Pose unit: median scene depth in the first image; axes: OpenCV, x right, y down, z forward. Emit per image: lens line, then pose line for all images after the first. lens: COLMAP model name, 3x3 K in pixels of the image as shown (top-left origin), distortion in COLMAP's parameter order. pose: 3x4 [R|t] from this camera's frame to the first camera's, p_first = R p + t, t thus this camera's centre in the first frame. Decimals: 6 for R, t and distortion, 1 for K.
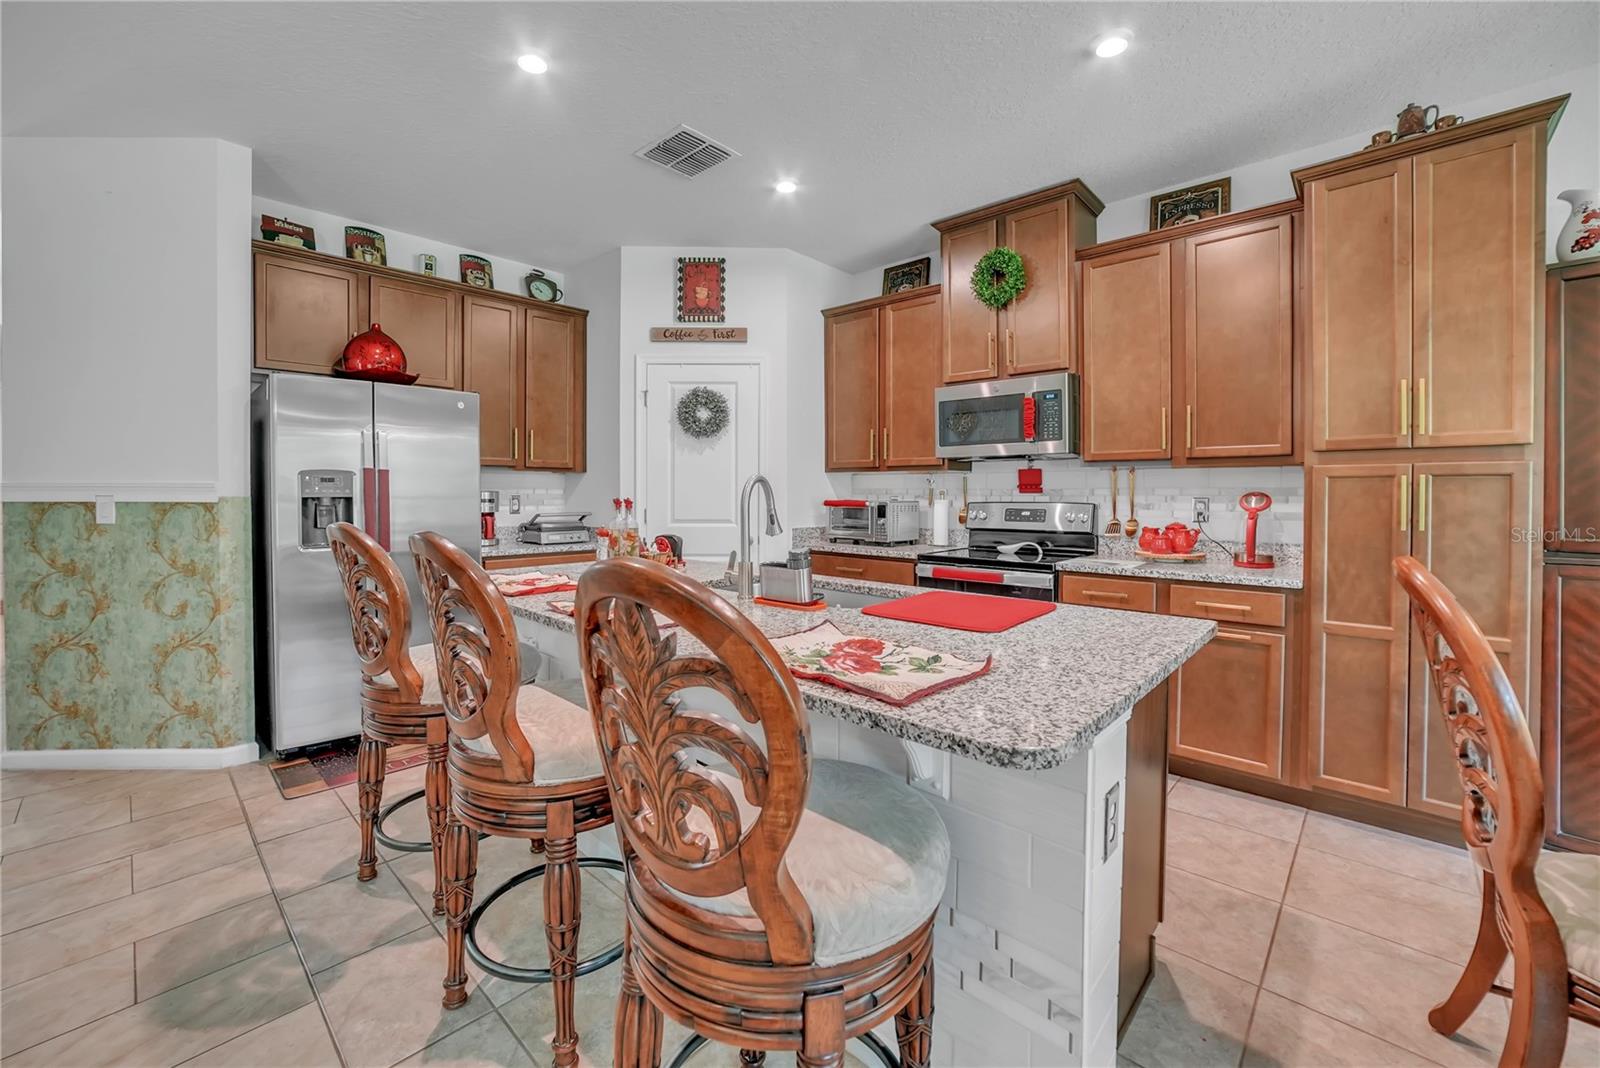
lens RADIAL K [[658.2, 0, 817.5], [0, 658.2, 496.3], [0, 0, 1]] dist [-0.032379, 0.010726]
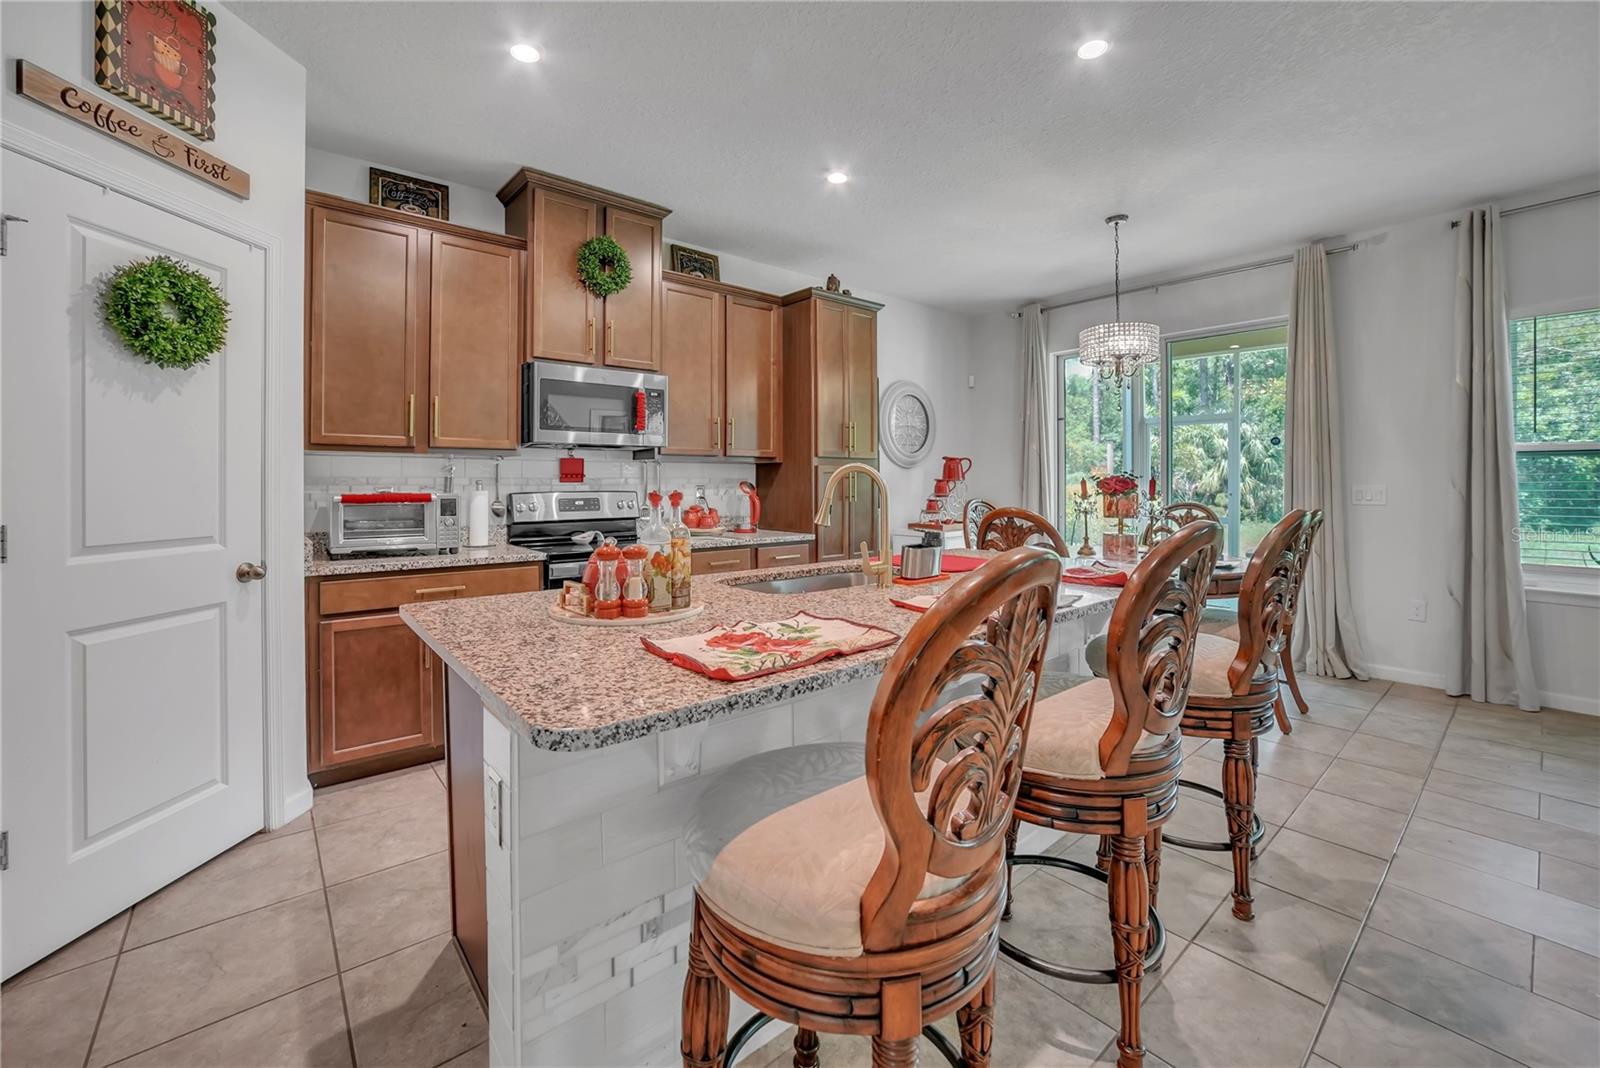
lens RADIAL K [[658.2, 0, 785.4], [0, 658.2, 479.8], [0, 0, 1]] dist [-0.032379, 0.010726]
pose [[0.138195, 0.000756, 0.990405, -0.599694], [0.006011, 0.999981, -0.001602, -0.005101], [-0.990387, 0.006174, 0.138188, 0.529340]]
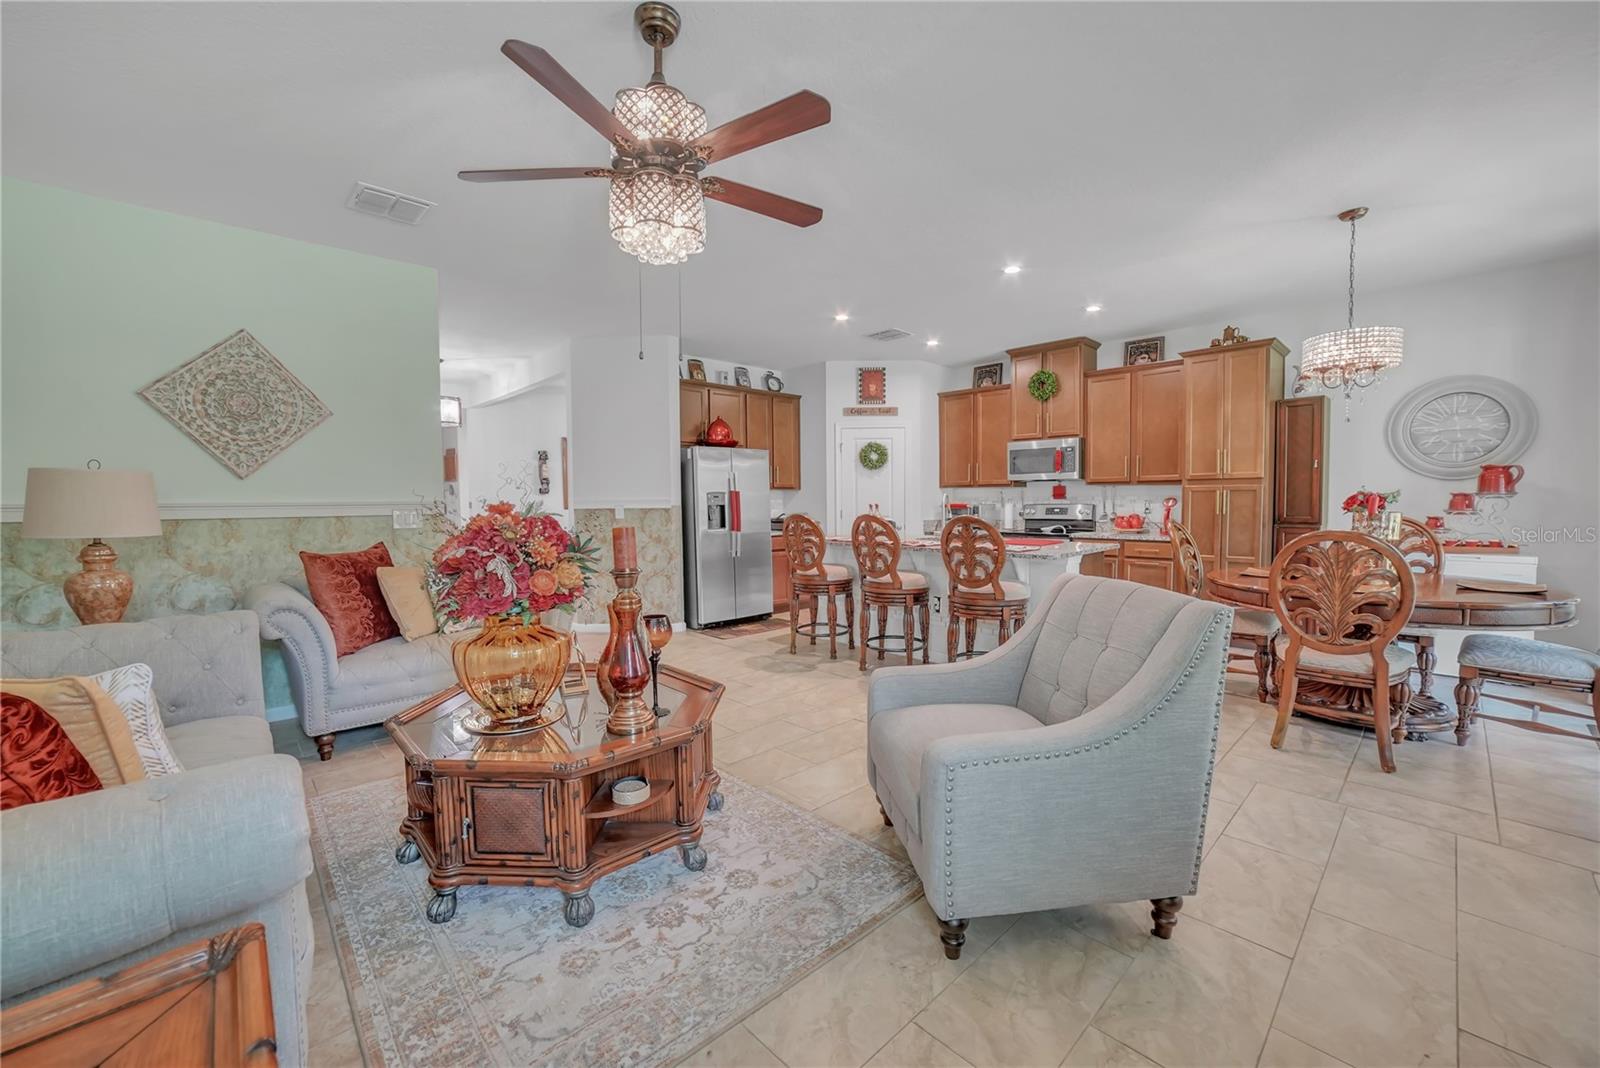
lens RADIAL K [[666.5, 0, 821.8], [0, 666.5, 529.2], [0, 0, 1]] dist [-0.002883, -0.000058]
pose [[0.998852, -0.008852, -0.047077, -0.244846], [0.010808, 0.999082, 0.041446, -0.004805], [0.046667, -0.041908, 0.998031, -0.866051]]
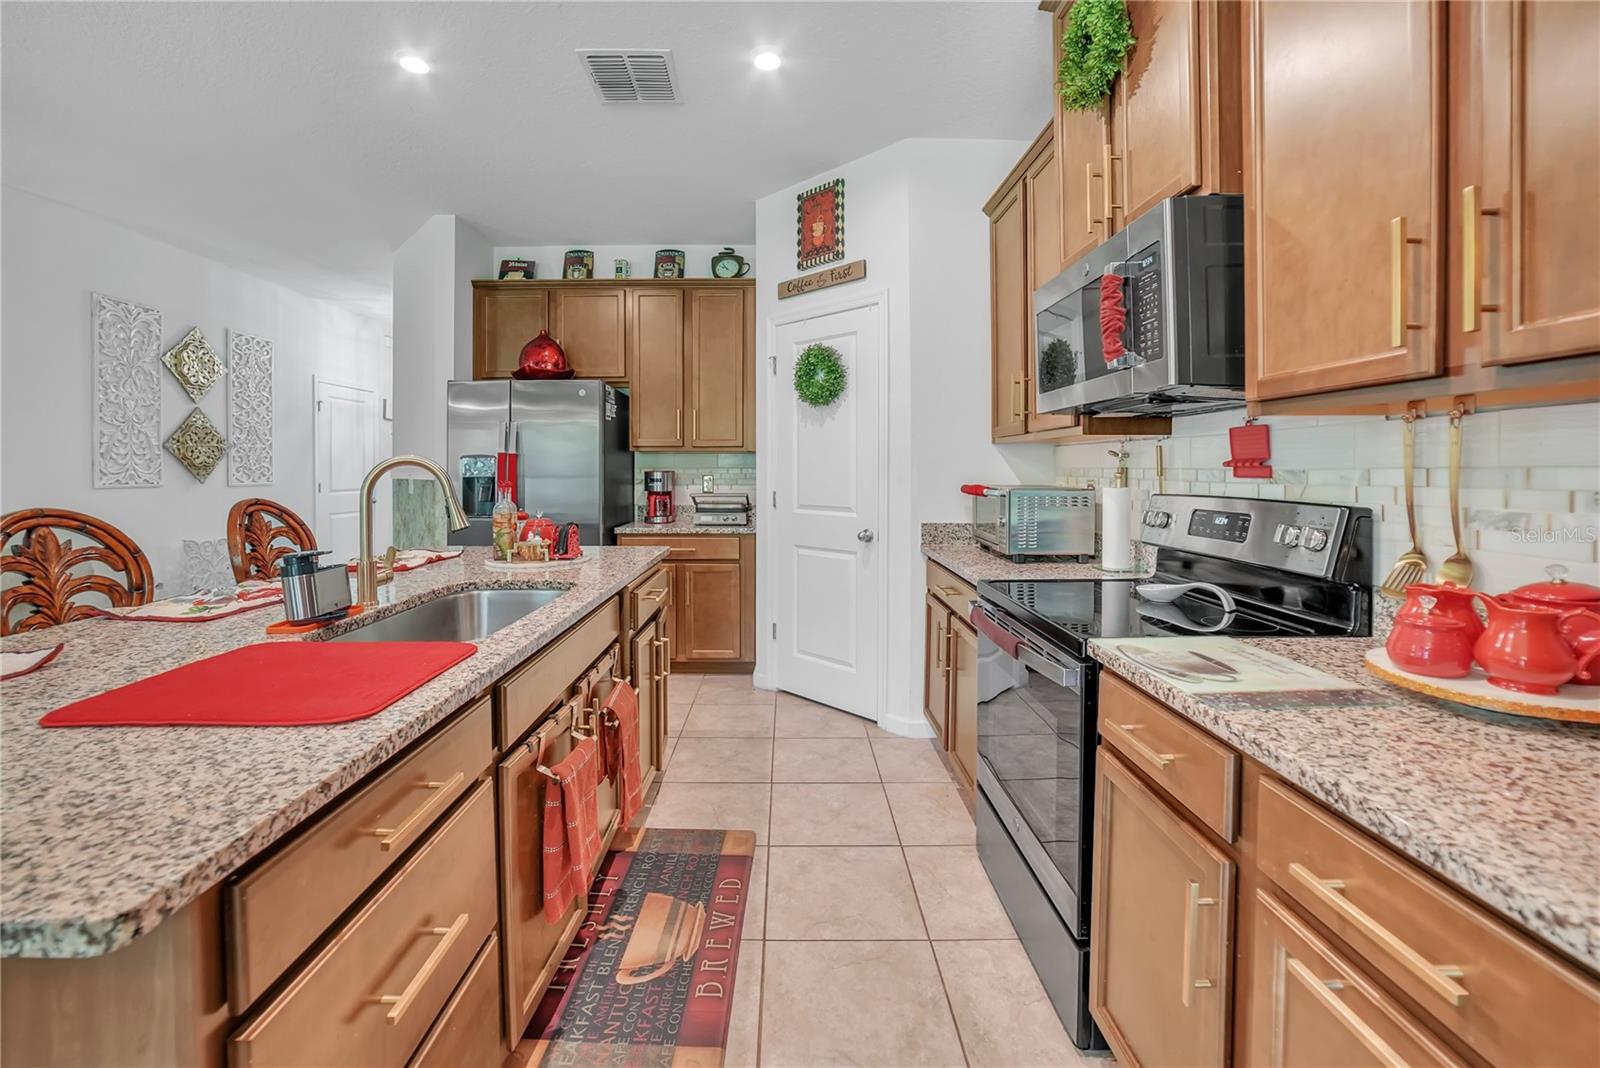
lens RADIAL K [[676.8, 0, 788.1], [0, 676.8, 466.5], [0, 0, 1]] dist [-0.003643, -0.000123]
pose [[0.672834, -0.004974, -0.739776, 0.445263], [0.004197, 0.999987, -0.002906, -0.012282], [0.739781, -0.001150, 0.672846, 0.425067]]
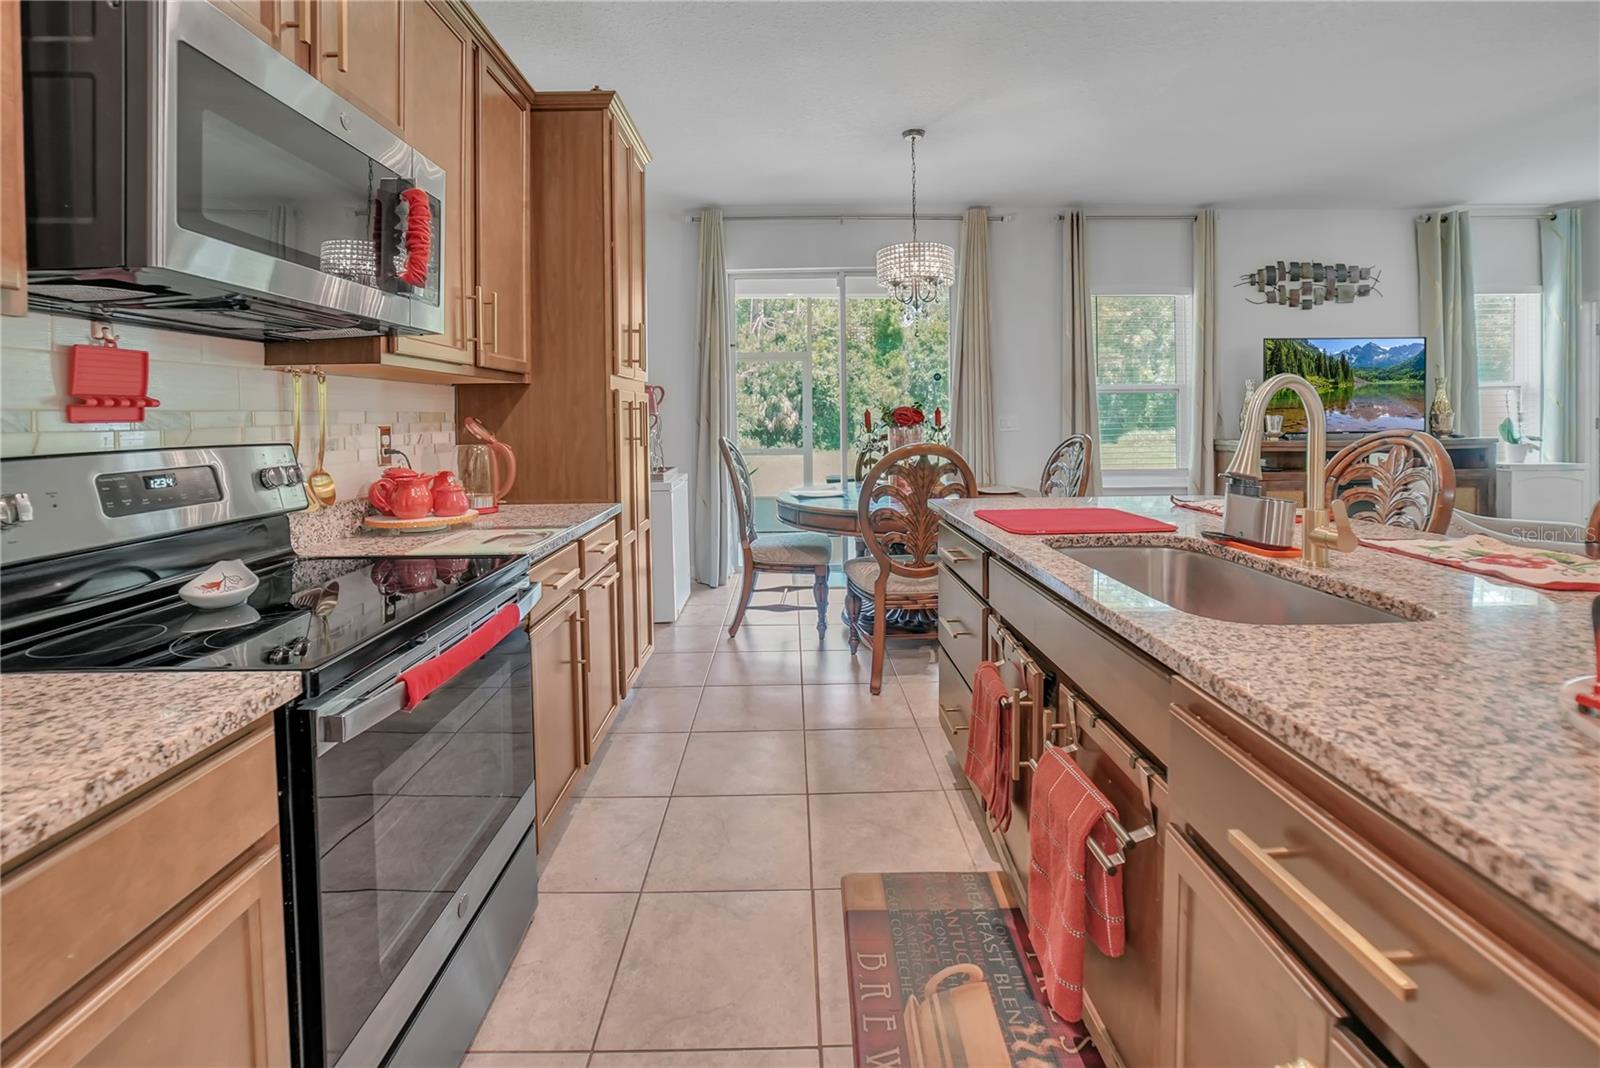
lens RADIAL K [[658.2, 0, 796.3], [0, 658.2, 445.8], [0, 0, 1]] dist [-0.032379, 0.010726]
pose [[-0.680140, -0.026736, 0.732595, -0.135831], [0.015359, 0.998596, 0.050703, -0.004106], [-0.732922, 0.045737, -0.678774, 0.943242]]
